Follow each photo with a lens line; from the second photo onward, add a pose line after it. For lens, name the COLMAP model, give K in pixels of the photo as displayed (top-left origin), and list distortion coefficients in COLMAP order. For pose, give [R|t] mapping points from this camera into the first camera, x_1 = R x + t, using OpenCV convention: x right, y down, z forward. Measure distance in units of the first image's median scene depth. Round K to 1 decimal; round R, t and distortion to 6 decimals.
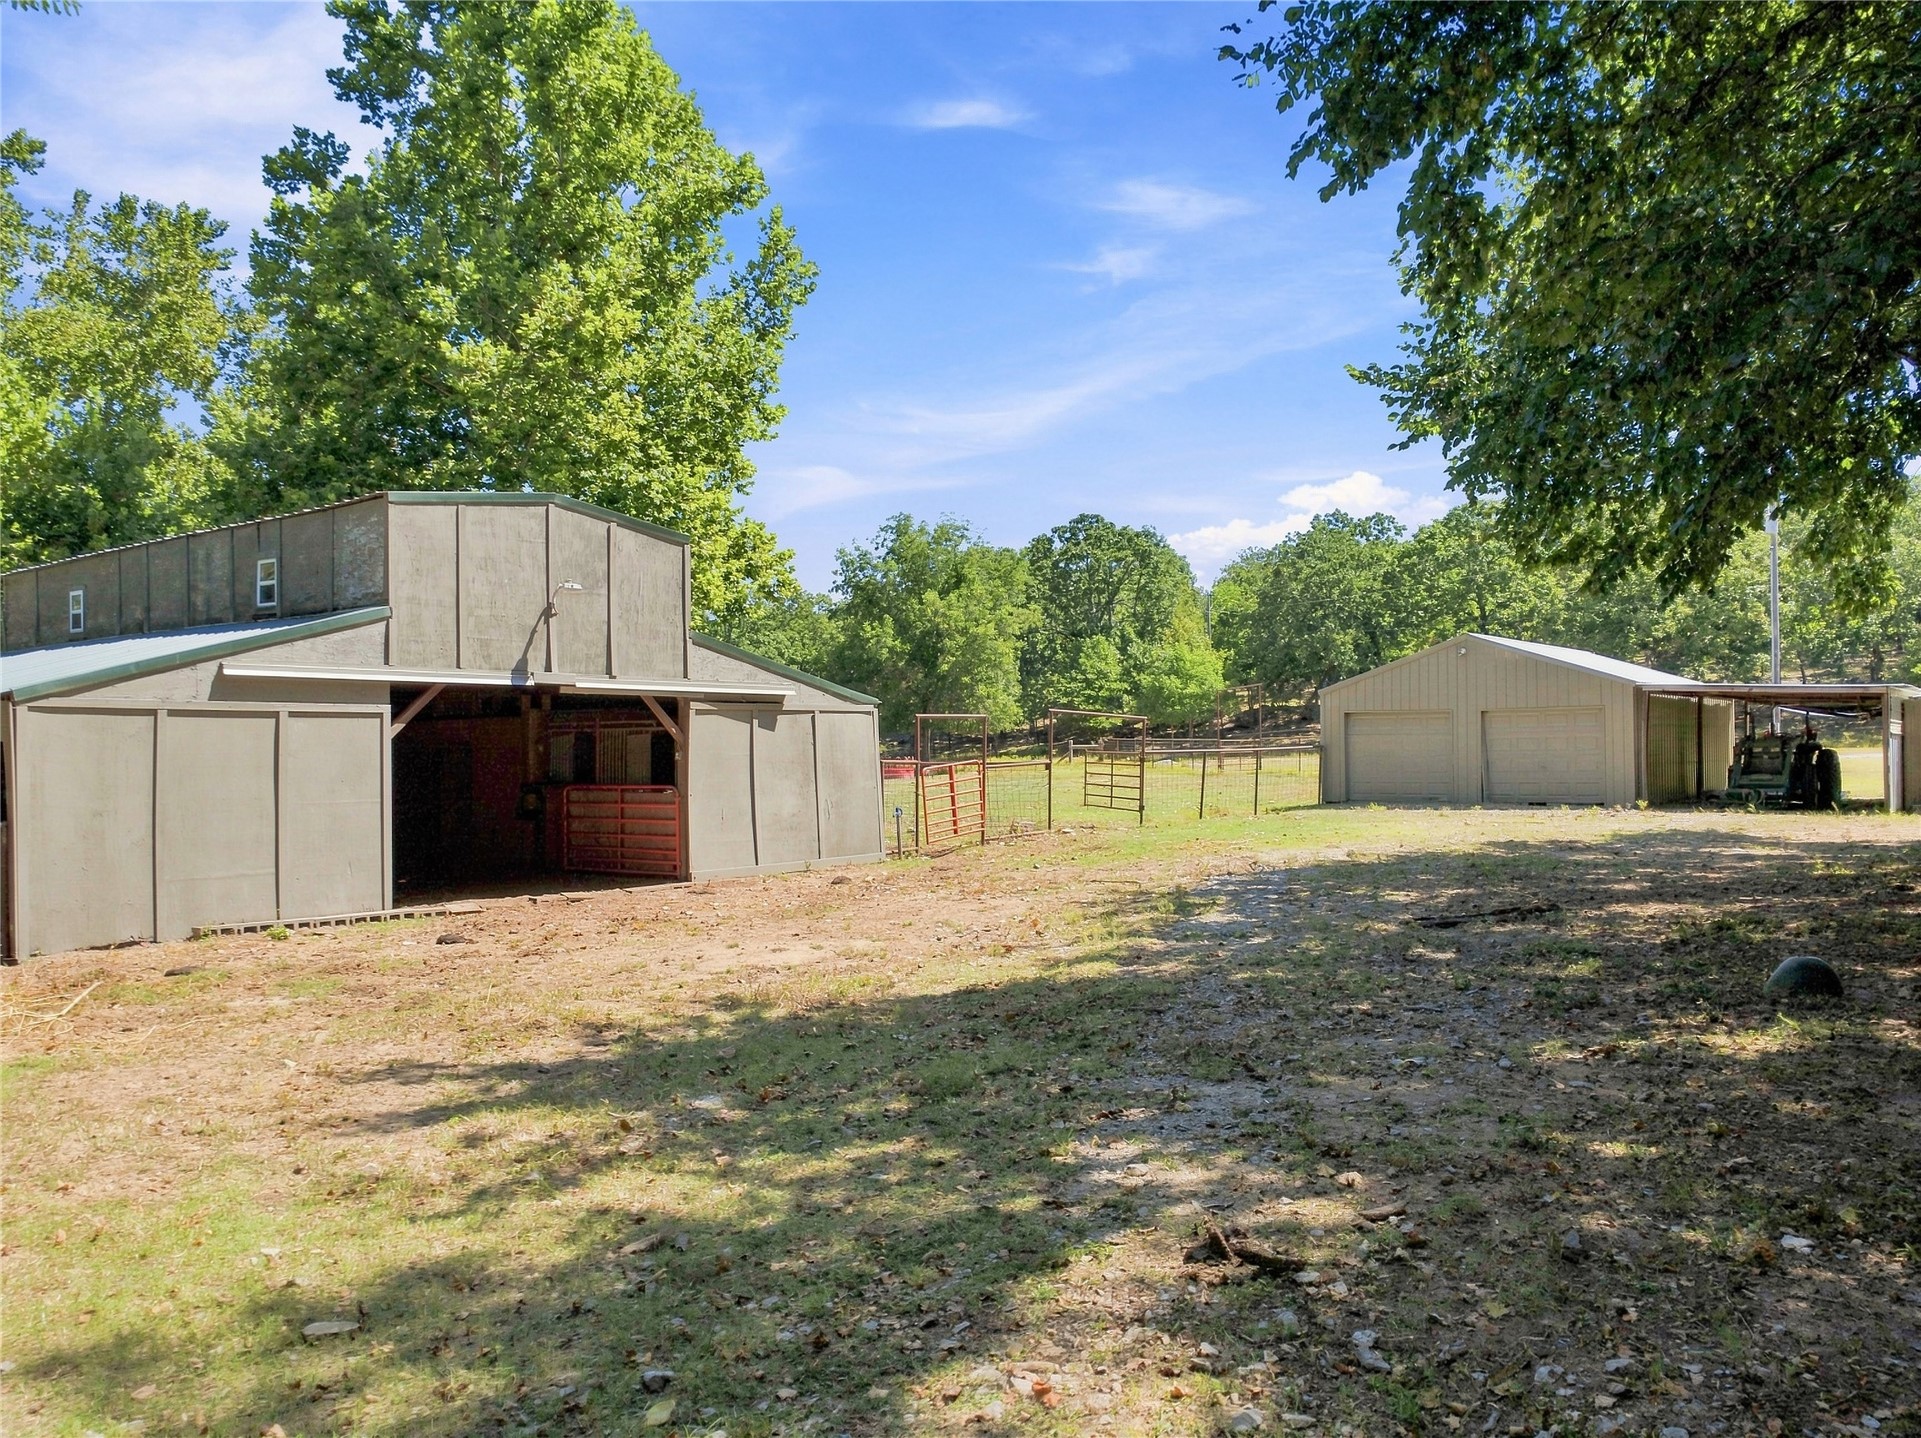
lens RADIAL K [[1491.6, 0, 946.8], [0, 1491.6, 716.8], [0, 0, 1]] dist [0.007195, -0.008727]
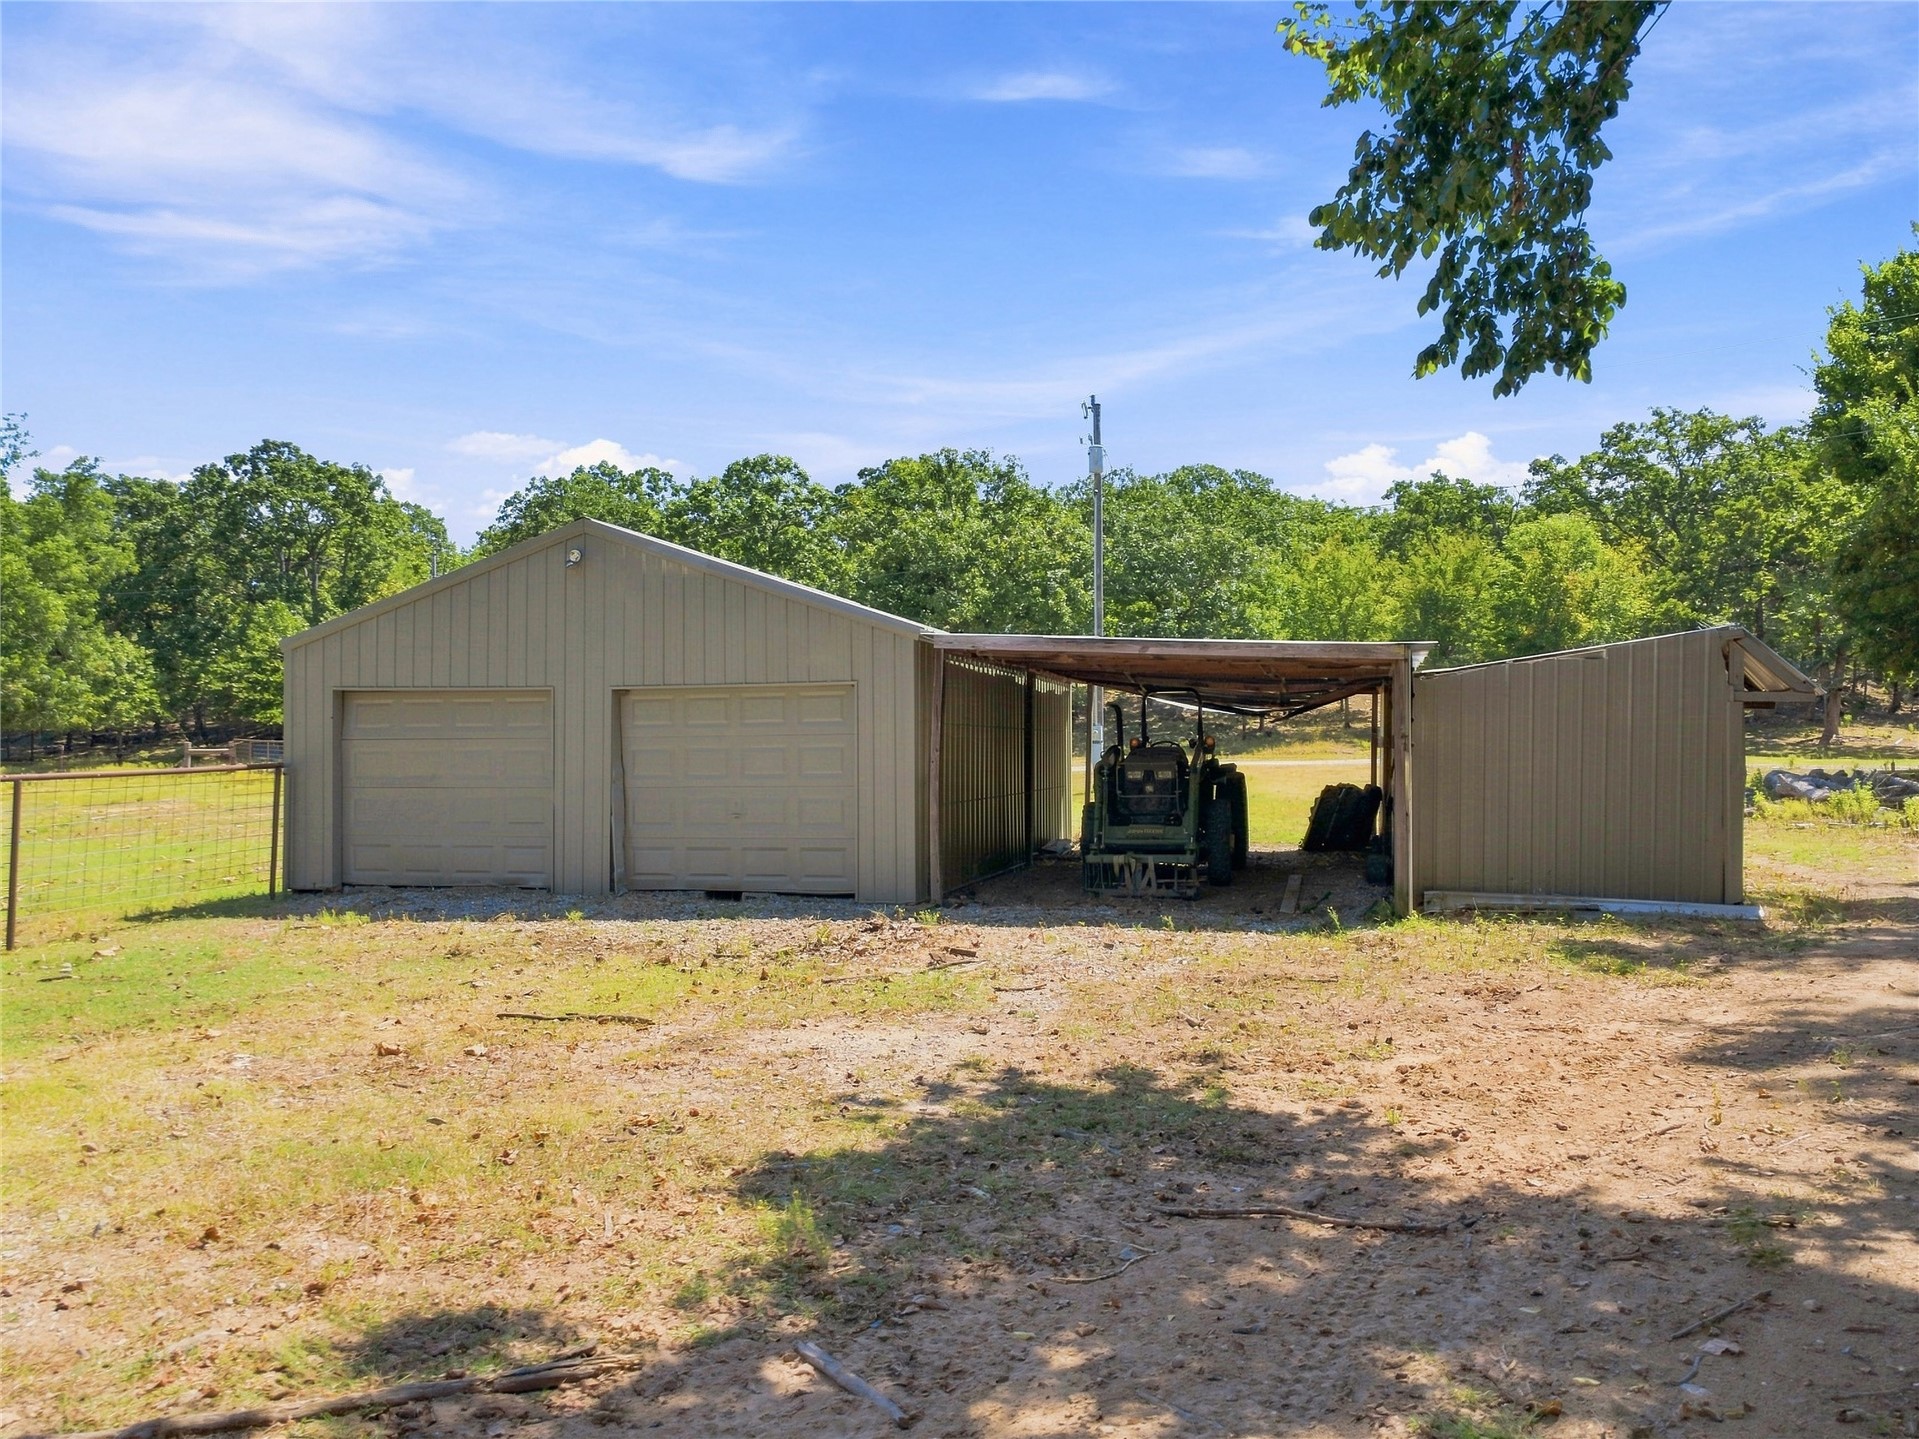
lens RADIAL K [[1490.0, 0, 945.8], [0, 1490.0, 717.3], [0, 0, 1]] dist [0.007195, -0.008727]
pose [[0.904552, 0.011759, 0.426202, 0.095750], [-0.012046, 0.999925, -0.002022, 0.001440], [-0.426194, -0.003305, 0.904626, 0.204143]]
